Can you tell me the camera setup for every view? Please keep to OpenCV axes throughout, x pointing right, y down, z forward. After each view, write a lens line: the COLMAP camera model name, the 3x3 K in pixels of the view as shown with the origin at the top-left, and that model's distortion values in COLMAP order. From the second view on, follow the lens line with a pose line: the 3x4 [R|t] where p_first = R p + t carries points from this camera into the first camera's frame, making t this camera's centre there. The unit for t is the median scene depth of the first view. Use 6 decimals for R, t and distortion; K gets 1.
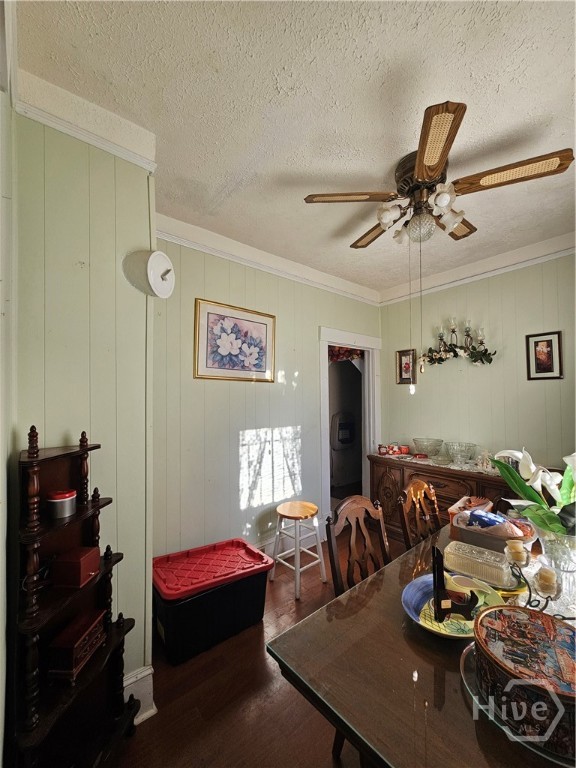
lens RADIAL K [[316.2, 0, 289.8], [0, 316.2, 386.2], [0, 0, 1]] dist [-0.004817, 0.001905]
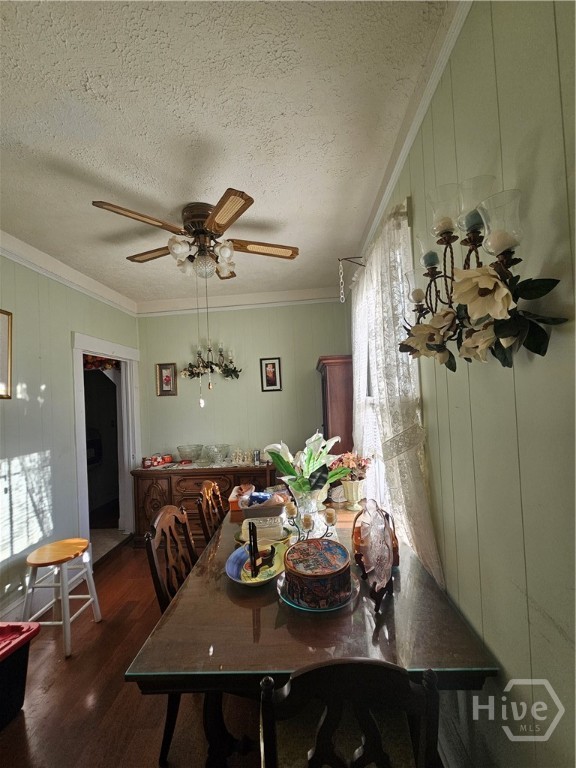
lens RADIAL K [[316.2, 0, 290.1], [0, 316.2, 383.6], [0, 0, 1]] dist [-0.004817, 0.001905]
pose [[0.690098, 0.005604, 0.723695, -0.156490], [0.019733, 0.999453, -0.026556, -0.016862], [-0.723447, 0.032607, 0.689609, -0.026951]]
